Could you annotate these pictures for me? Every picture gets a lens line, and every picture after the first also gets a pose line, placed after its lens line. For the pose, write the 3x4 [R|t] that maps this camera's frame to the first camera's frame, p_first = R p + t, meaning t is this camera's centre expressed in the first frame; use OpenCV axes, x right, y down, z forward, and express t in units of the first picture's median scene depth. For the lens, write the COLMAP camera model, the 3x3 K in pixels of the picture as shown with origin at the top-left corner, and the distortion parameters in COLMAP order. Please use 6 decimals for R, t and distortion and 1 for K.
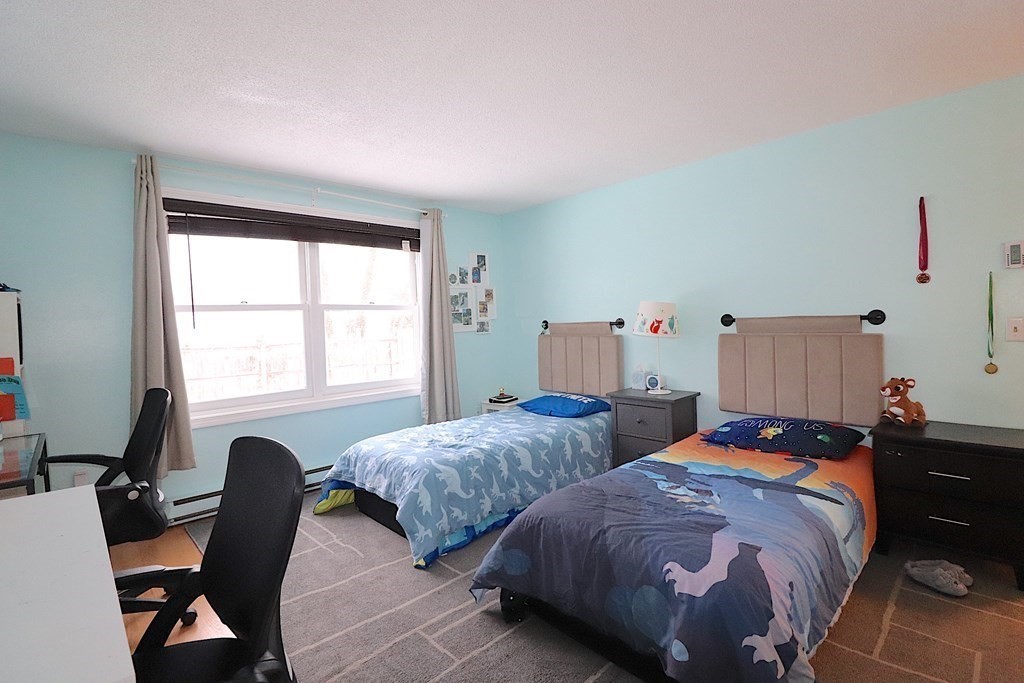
lens RADIAL K [[480.6, 0, 523.1], [0, 480.6, 343.9], [0, 0, 1]] dist [-0.006666, -0.006559]
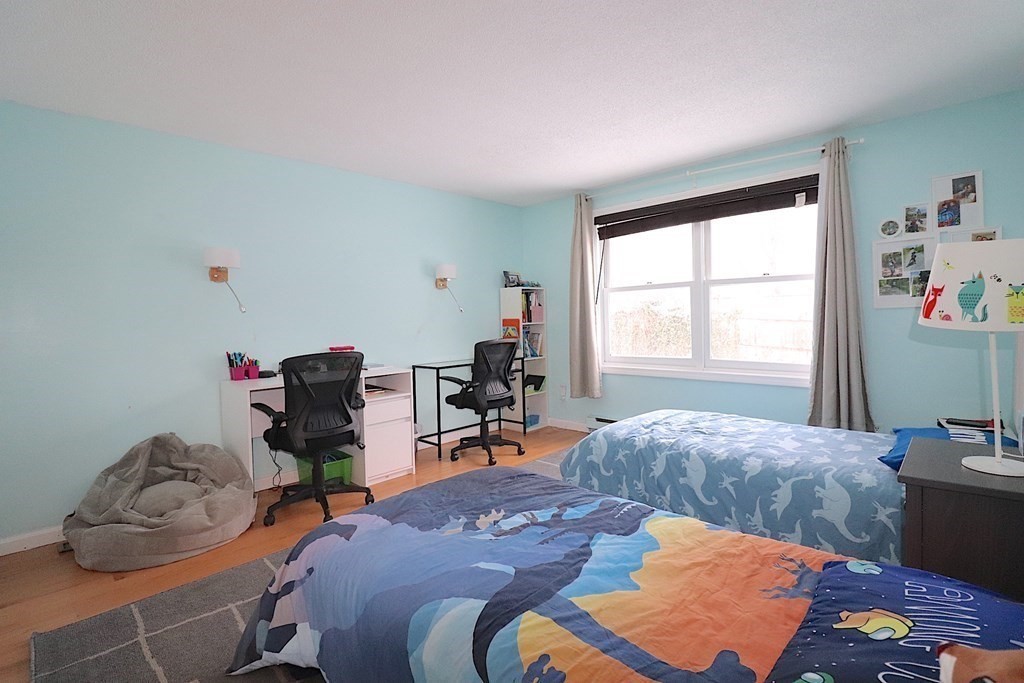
lens RADIAL K [[480.6, 0, 513.4], [0, 480.6, 337.2], [0, 0, 1]] dist [-0.006666, -0.006559]
pose [[0.039396, 0.073355, -0.996527, 0.552151], [-0.019989, 0.997160, 0.072612, -0.023187], [0.999024, 0.017059, 0.040751, 0.490074]]
